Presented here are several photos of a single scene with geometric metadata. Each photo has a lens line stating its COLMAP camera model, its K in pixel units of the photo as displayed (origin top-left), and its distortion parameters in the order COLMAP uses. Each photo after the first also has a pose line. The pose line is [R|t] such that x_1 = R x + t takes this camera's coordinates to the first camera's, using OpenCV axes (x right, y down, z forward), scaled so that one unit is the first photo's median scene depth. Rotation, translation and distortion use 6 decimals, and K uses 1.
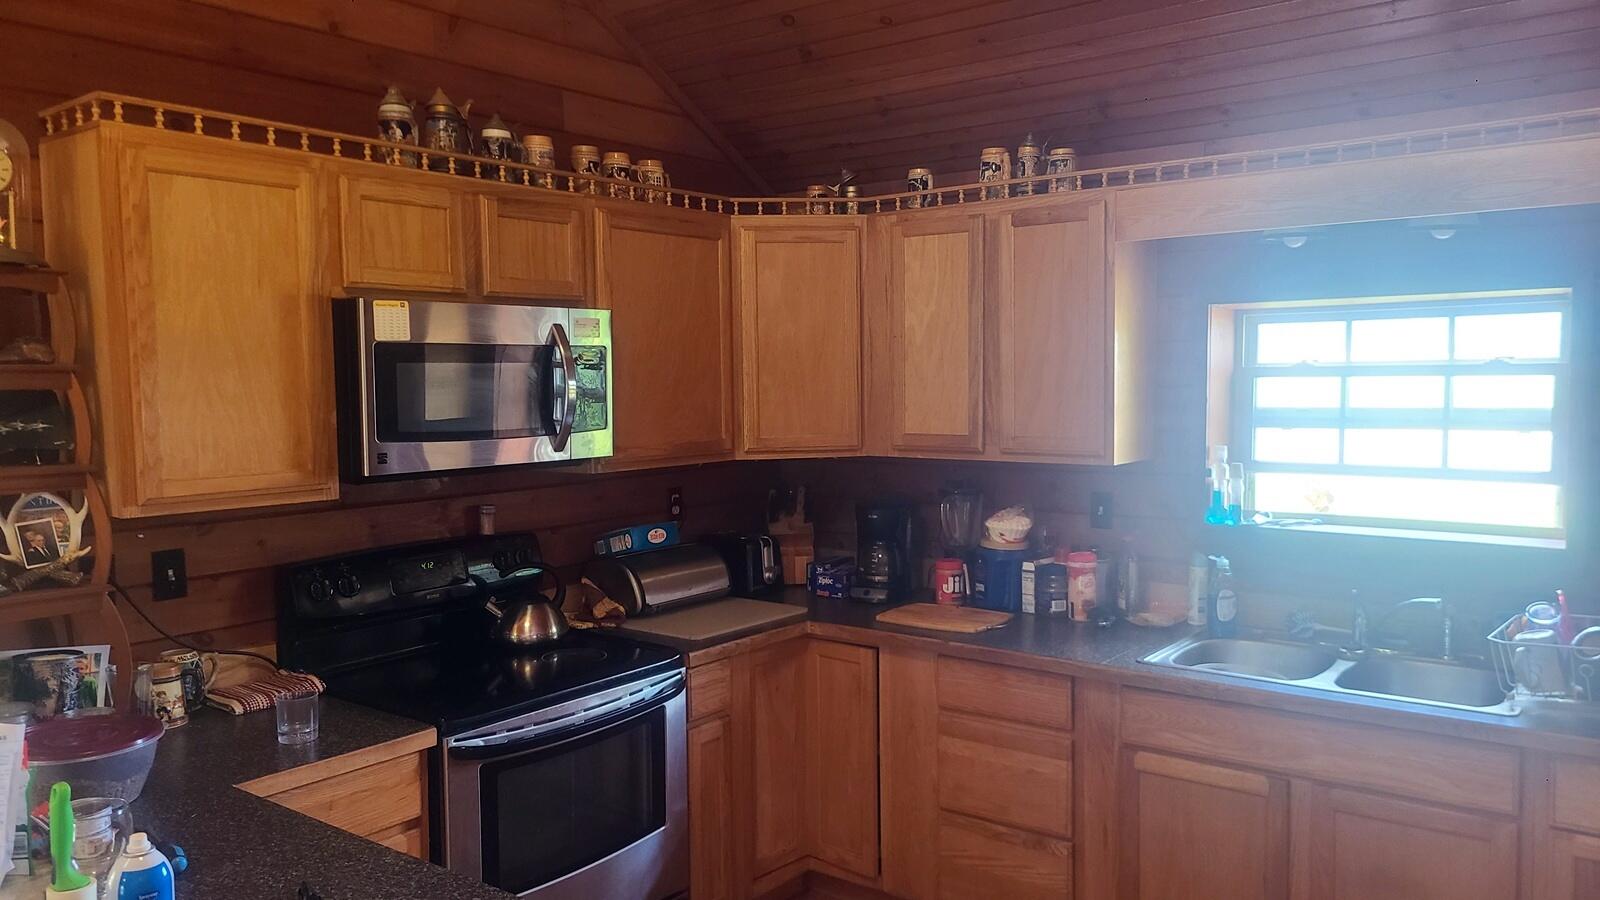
lens RADIAL K [[1203.0, 0, 805.3], [0, 1203.0, 455.0], [0, 0, 1]] dist [0.033019, -0.022765]
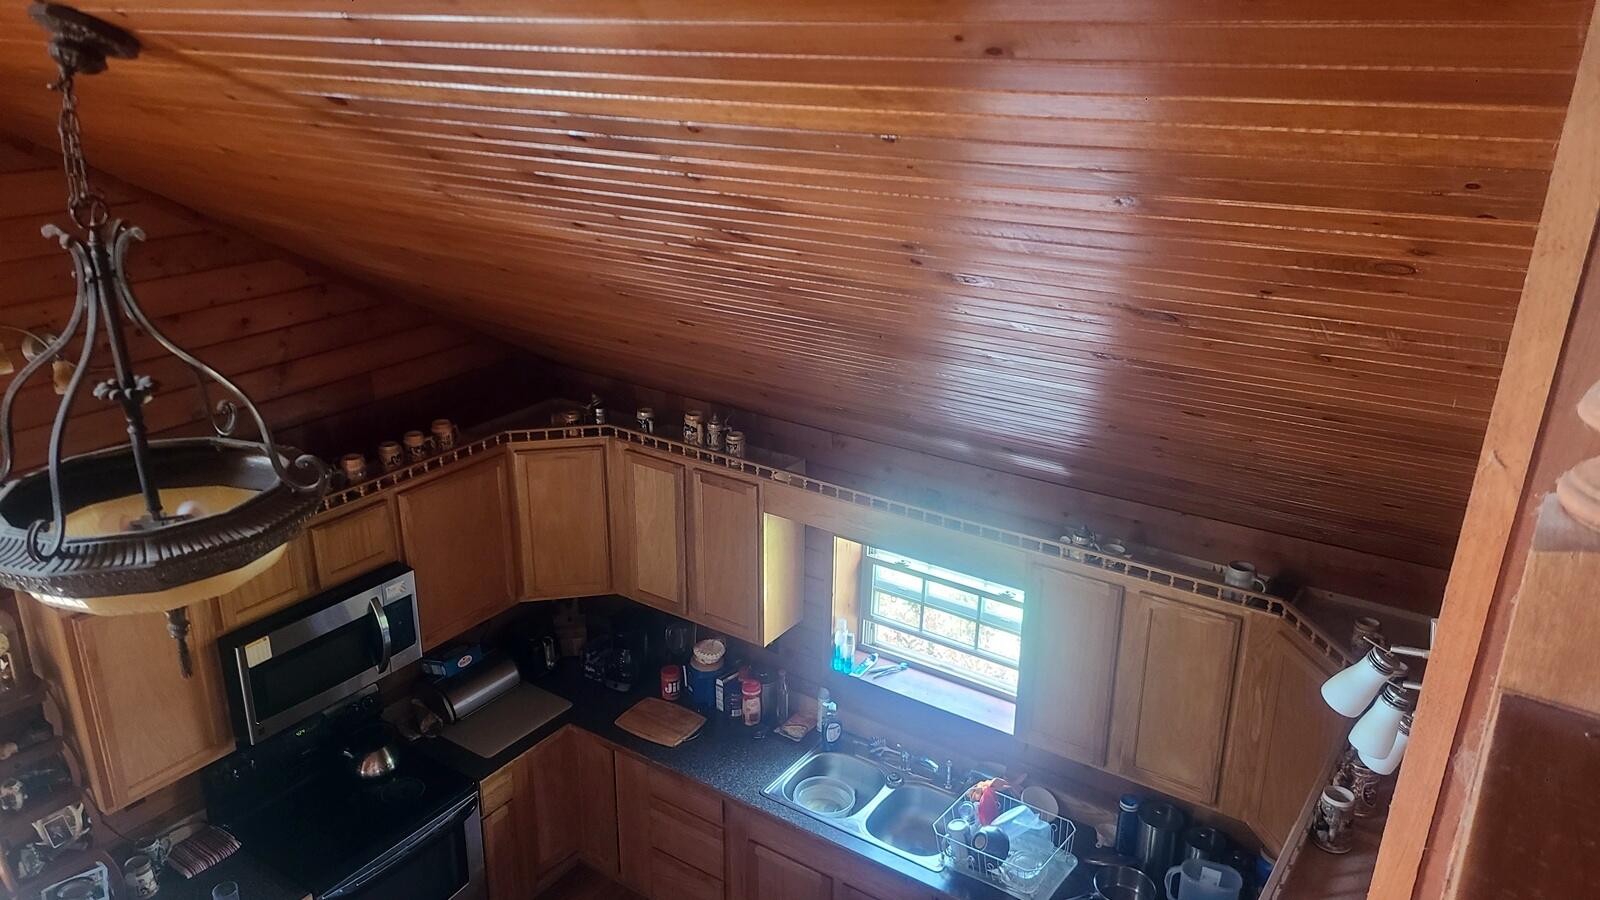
lens RADIAL K [[1203.0, 0, 792.6], [0, 1203.0, 441.9], [0, 0, 1]] dist [0.033019, -0.022765]
pose [[0.998440, 0.001005, 0.055818, 0.195596], [-0.017022, 0.957704, 0.287251, -0.630751], [-0.053168, -0.287753, 0.956228, -0.342866]]
